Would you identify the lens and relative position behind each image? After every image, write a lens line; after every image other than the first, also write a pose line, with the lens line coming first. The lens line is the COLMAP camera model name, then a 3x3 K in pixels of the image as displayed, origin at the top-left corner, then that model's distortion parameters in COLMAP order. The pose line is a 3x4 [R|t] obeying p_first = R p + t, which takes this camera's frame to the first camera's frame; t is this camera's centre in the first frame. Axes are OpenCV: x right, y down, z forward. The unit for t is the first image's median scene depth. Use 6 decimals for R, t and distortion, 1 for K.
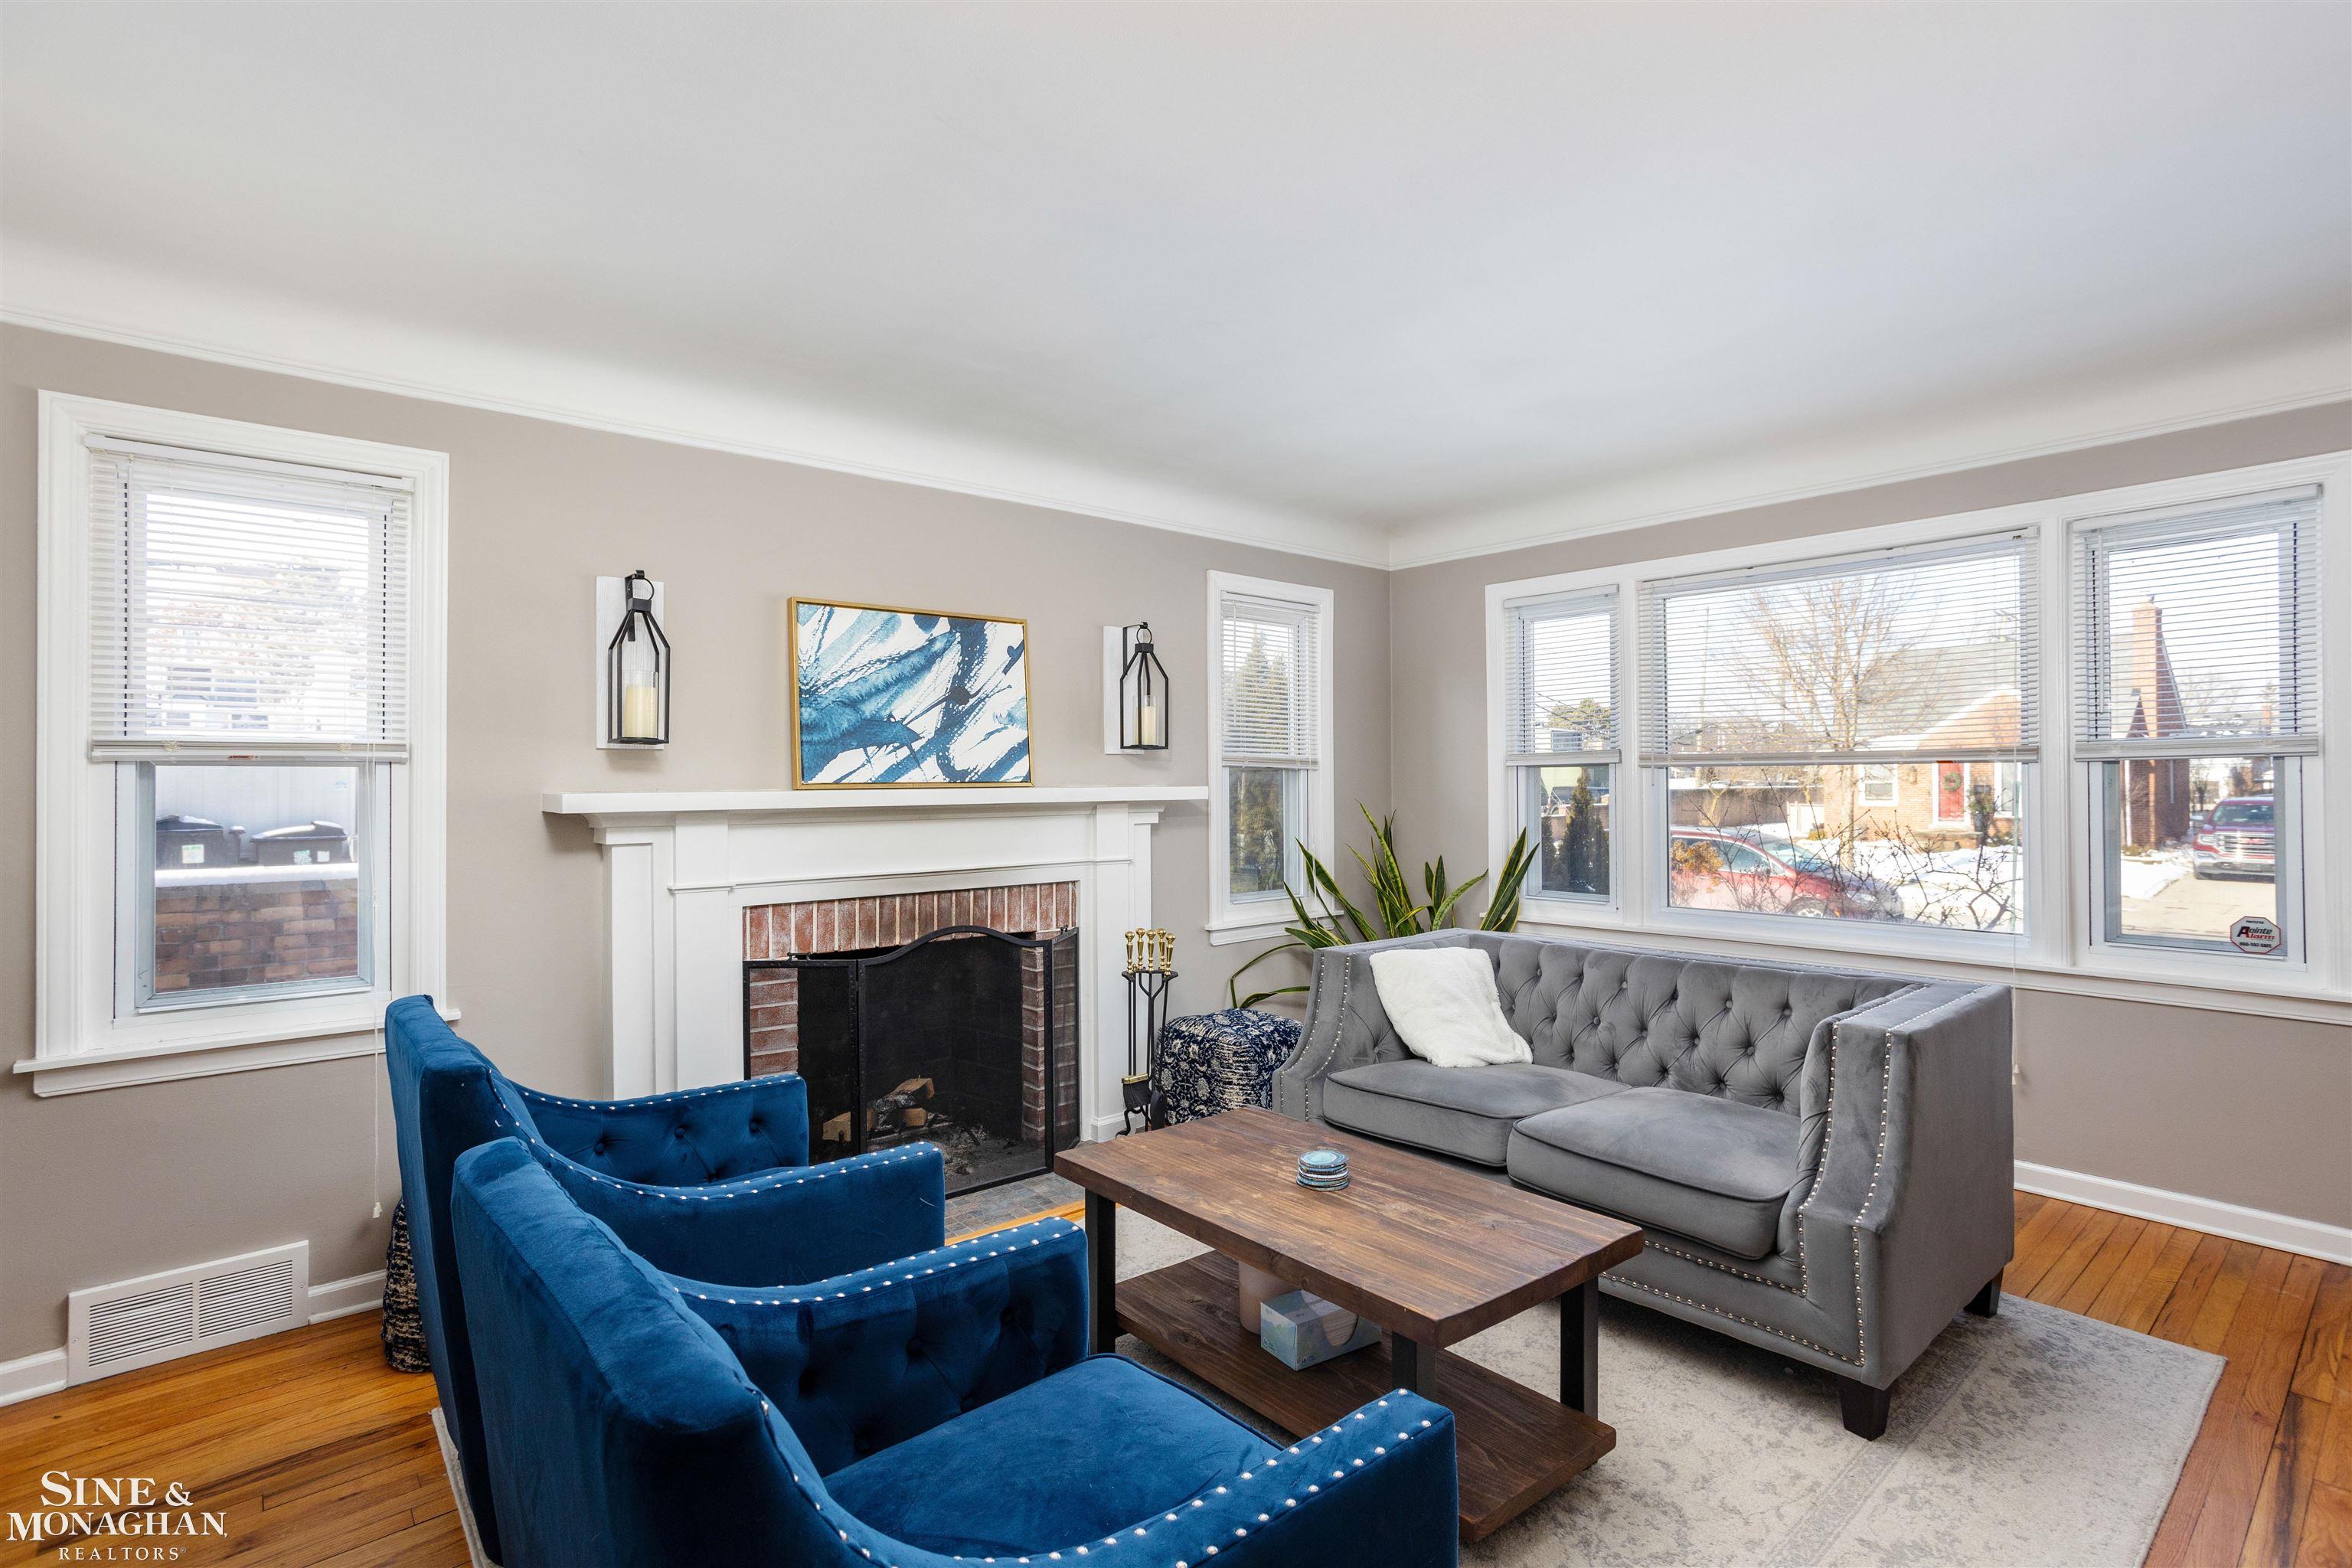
lens RADIAL K [[1135.8, 0, 1177.6], [0, 1135.8, 790.8], [0, 0, 1]] dist [-0.027036, 0.011682]
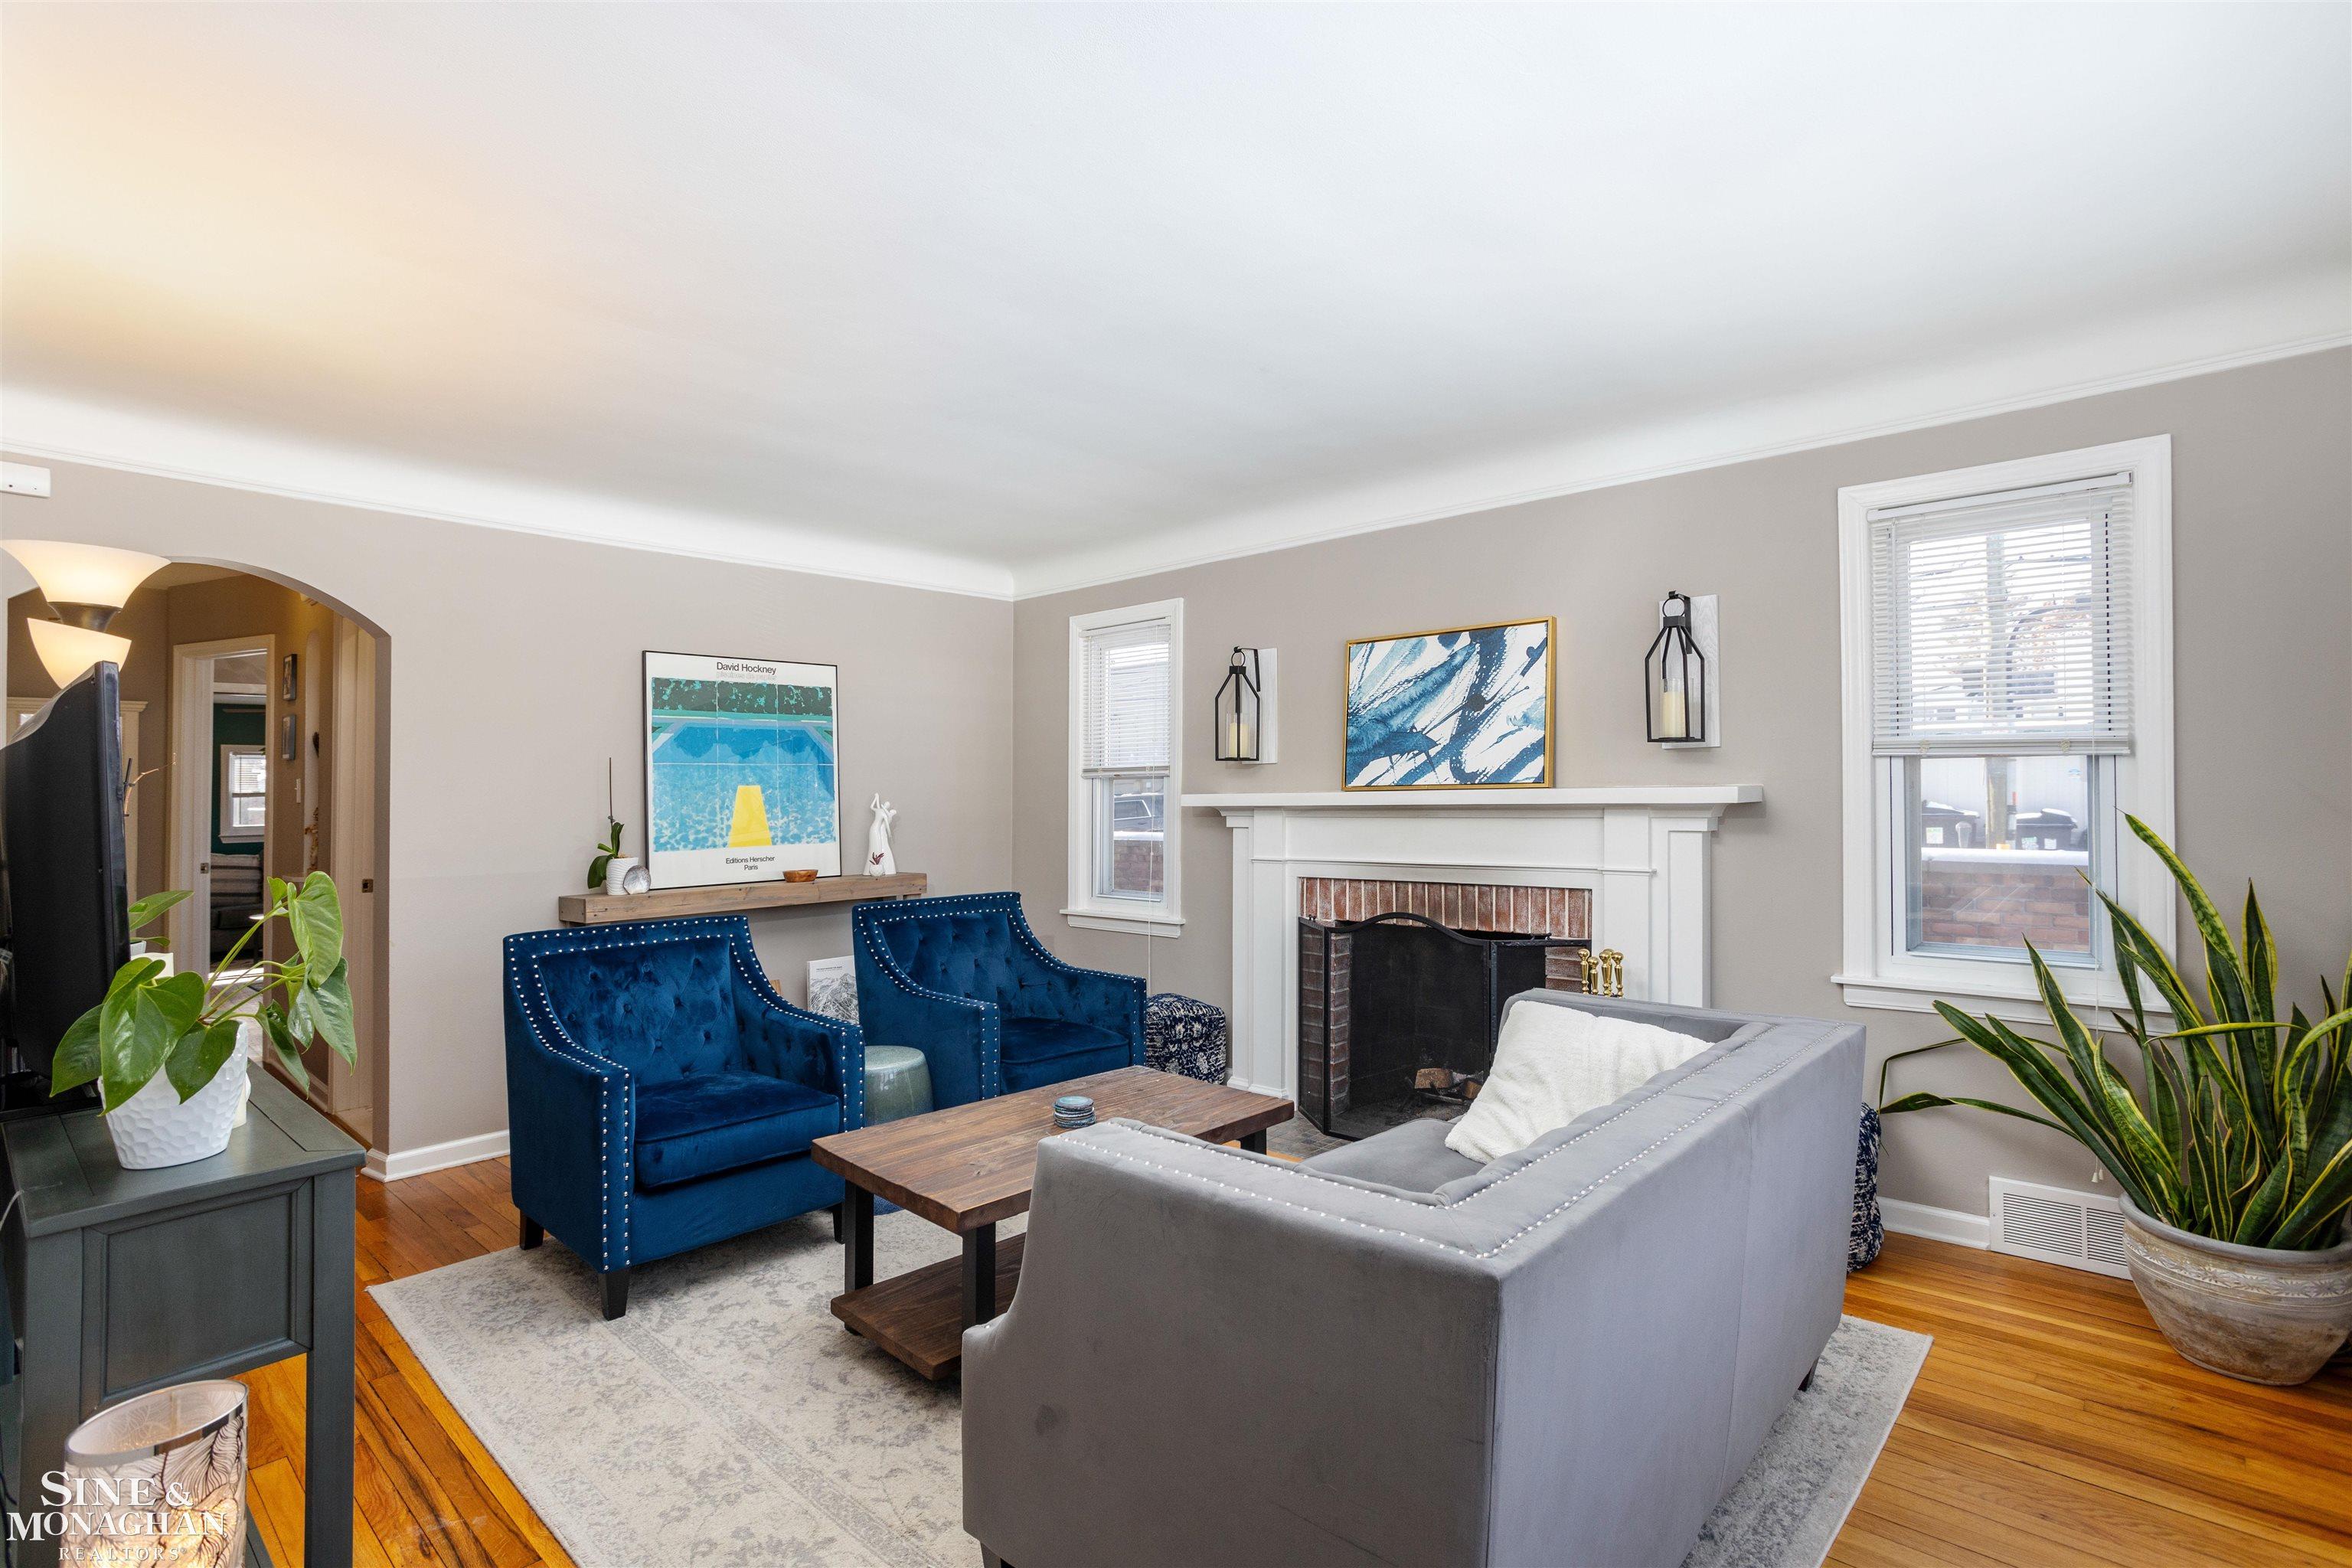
lens RADIAL K [[1135.8, 0, 1177.0], [0, 1135.8, 772.5], [0, 0, 1]] dist [-0.027036, 0.011682]
pose [[0.128312, -0.010336, -0.991680, 0.848722], [0.007509, 0.999927, -0.009450, -0.010496], [0.991705, -0.006234, 0.128380, 0.598825]]
